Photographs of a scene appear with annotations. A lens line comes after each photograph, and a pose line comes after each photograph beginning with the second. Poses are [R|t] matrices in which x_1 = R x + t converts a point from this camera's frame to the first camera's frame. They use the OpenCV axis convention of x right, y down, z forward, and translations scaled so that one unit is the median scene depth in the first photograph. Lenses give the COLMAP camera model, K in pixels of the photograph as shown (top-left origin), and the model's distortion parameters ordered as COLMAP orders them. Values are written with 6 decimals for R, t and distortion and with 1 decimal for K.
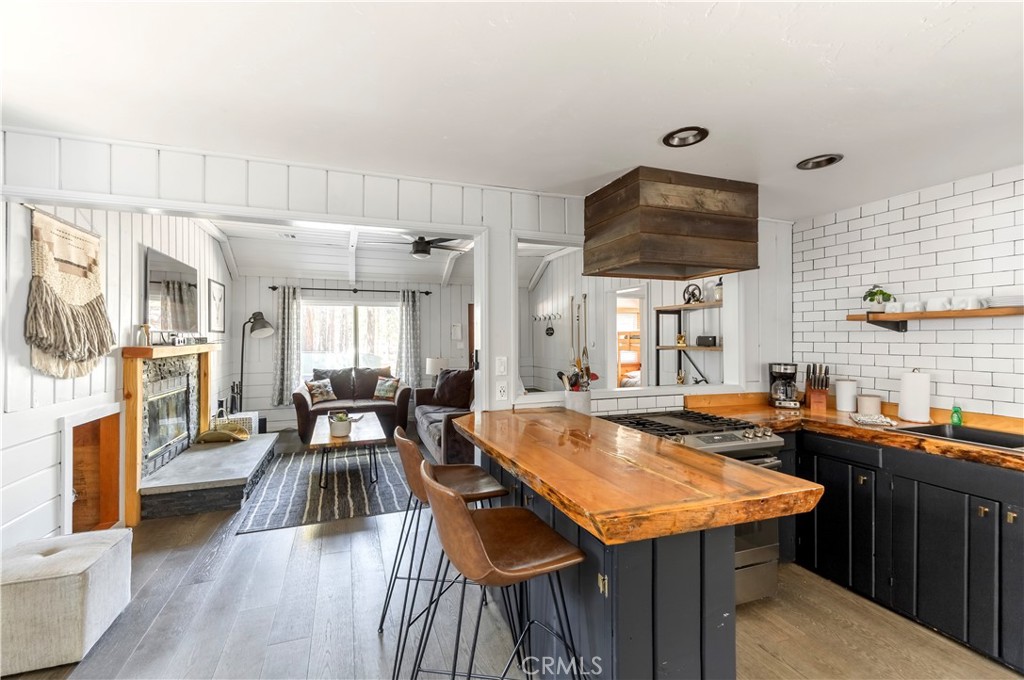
lens RADIAL K [[440.0, 0, 495.3], [0, 440.0, 339.5], [0, 0, 1]] dist [0.017702, 0.000169]
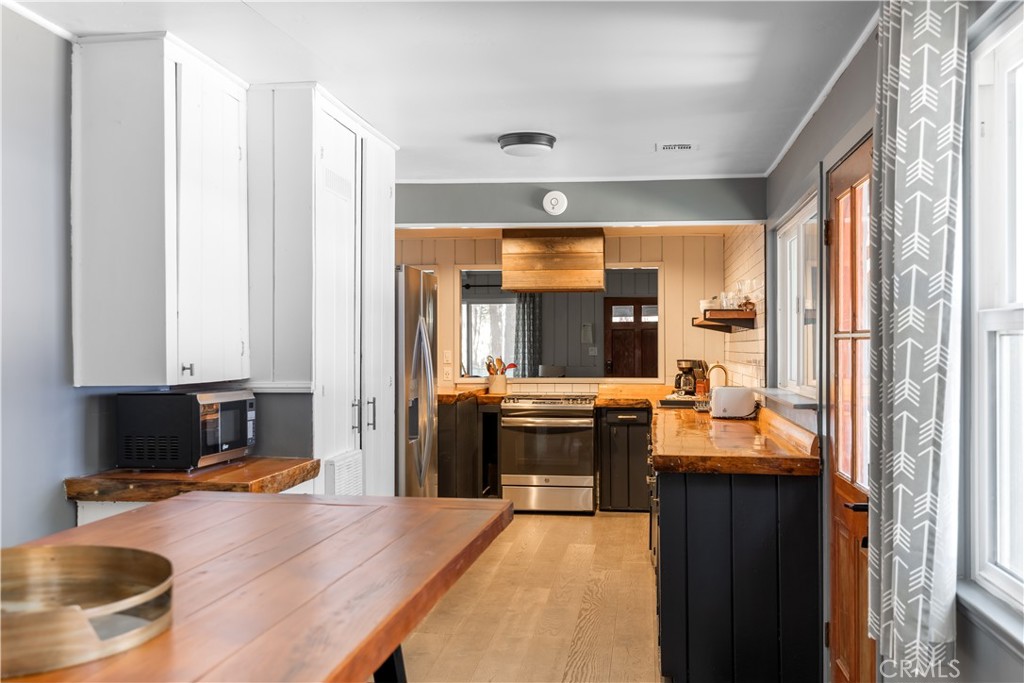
lens RADIAL K [[986.2, 0, 512.0], [0, 986.2, 341.5], [0, 0, 1]] dist [0.001545, 0.000053]
pose [[0.896225, -0.000690, -0.443600, 0.868590], [-0.003127, 0.999964, -0.007873, 0.016804], [0.443589, 0.008443, 0.896191, -0.967321]]
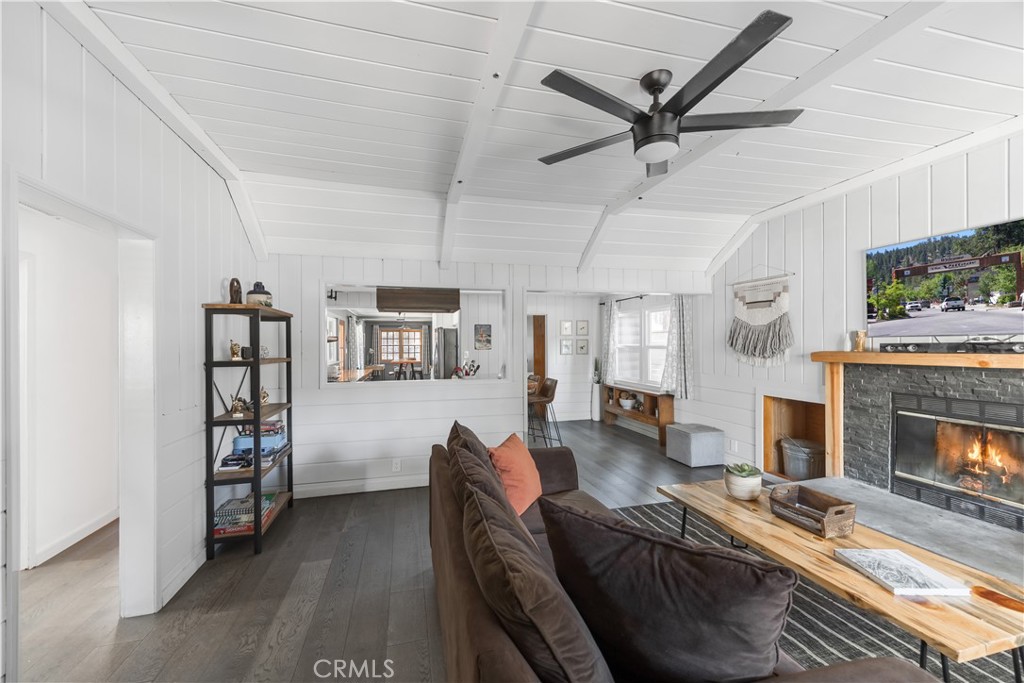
lens RADIAL K [[413.8, 0, 498.0], [0, 413.8, 341.4], [0, 0, 1]] dist [-0.011478, -0.000112]
pose [[-0.995261, 0.012227, 0.096473, -0.040766], [0.012085, 0.999925, -0.002057, -0.011818], [-0.096491, -0.000881, -0.995333, 1.432981]]
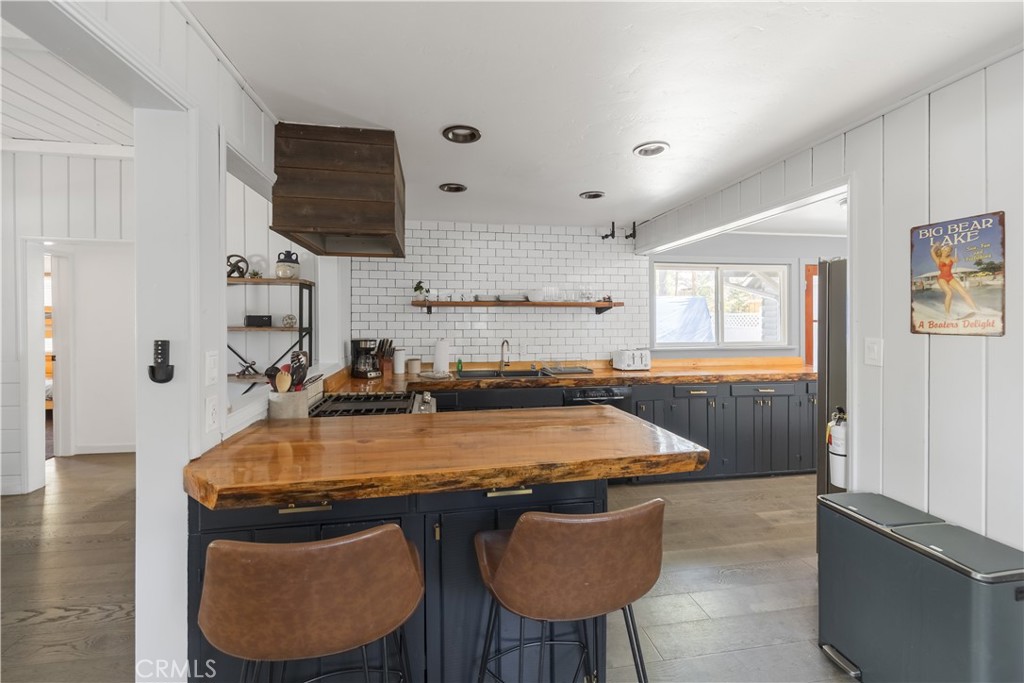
lens RADIAL K [[416.1, 0, 508.6], [0, 416.1, 316.0], [0, 0, 1]] dist [-0.003001, -0.000294]
pose [[0.171746, 0.007619, 0.985112, -0.217571], [0.001104, 0.999968, -0.007926, 0.000579], [-0.985141, 0.002449, 0.171732, 0.273899]]
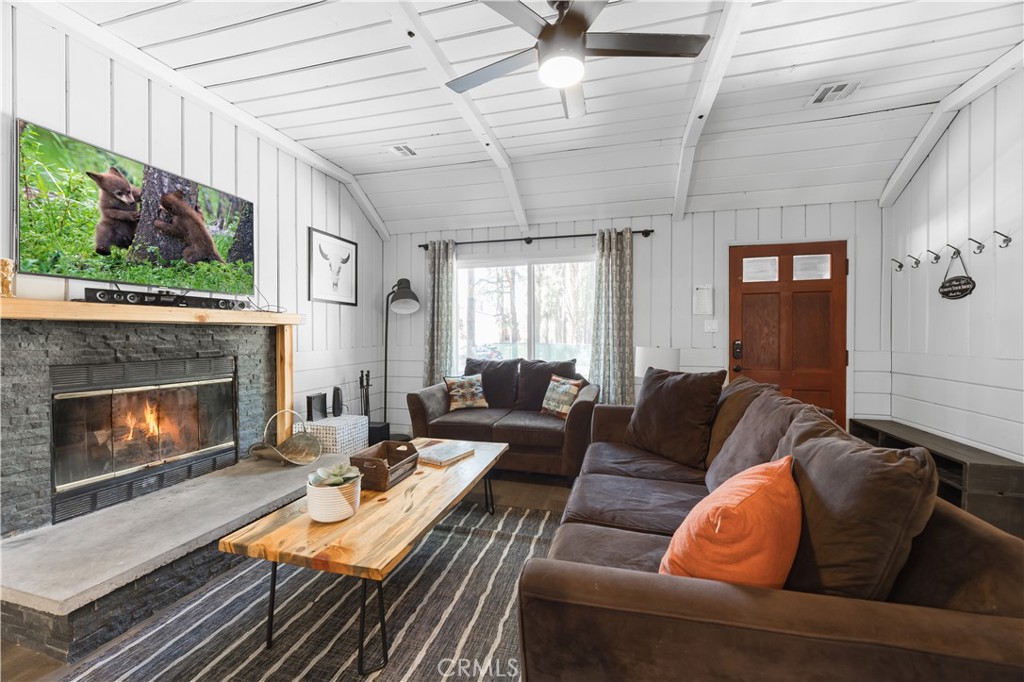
lens RADIAL K [[413.8, 0, 498.0], [0, 413.8, 340.9], [0, 0, 1]] dist [-0.011478, -0.000112]
pose [[0.814790, 0.012410, -0.579624, 0.000025], [-0.005537, 0.999892, 0.013625, 0.040782], [0.579730, -0.007892, 0.814770, 0.675469]]
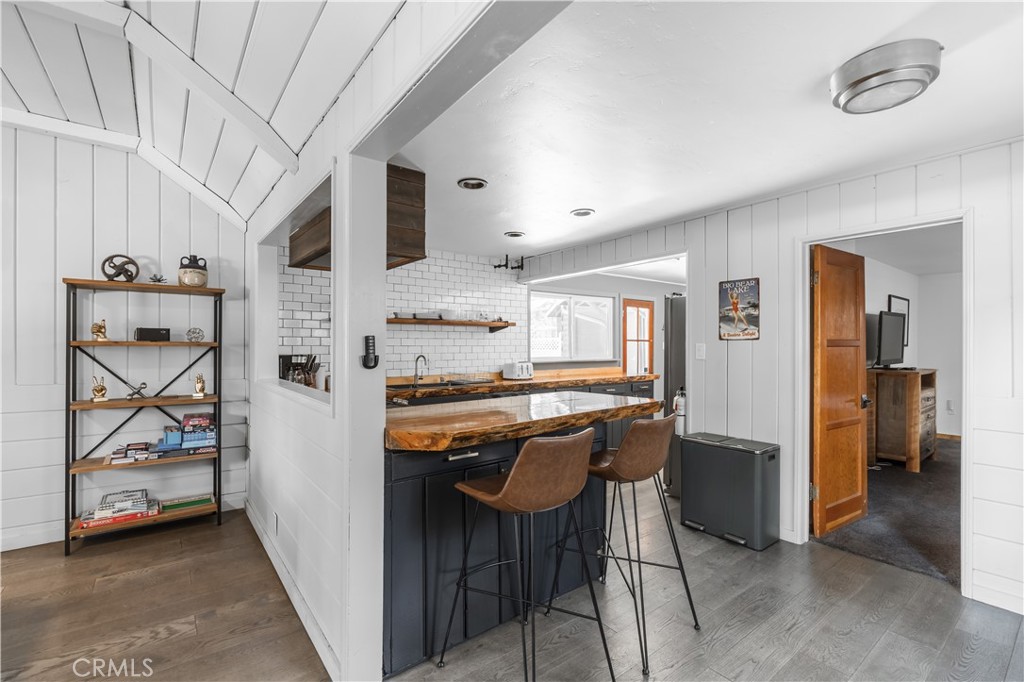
lens RADIAL K [[451.5, 0, 512.0], [0, 451.5, 341.0], [0, 0, 1]] dist [-0.009680, -0.000003]
pose [[-0.313647, 0.011094, 0.949475, -0.367288], [0.003805, 0.999938, -0.010427, 0.019892], [-0.949532, 0.000343, -0.313670, 0.513237]]
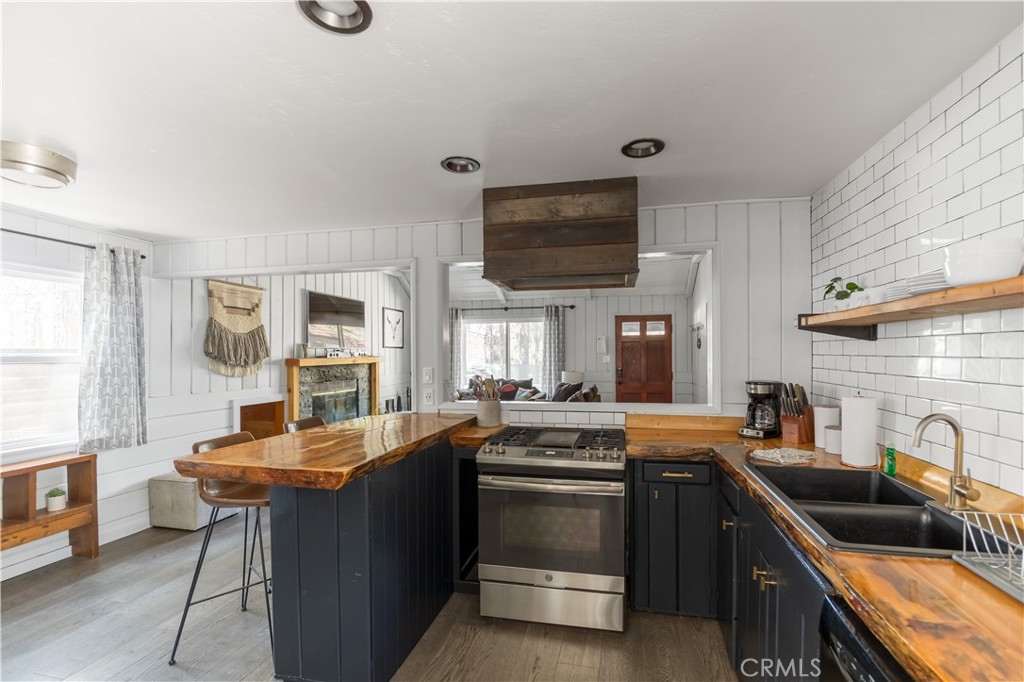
lens RADIAL K [[466.6, 0, 514.7], [0, 466.6, 357.7], [0, 0, 1]] dist [-0.004156, -0.000103]
pose [[0.848182, 0.002104, -0.529701, 0.445711], [0.002774, 0.999961, 0.008414, 0.001578], [0.529698, -0.008606, 0.848143, 0.038889]]
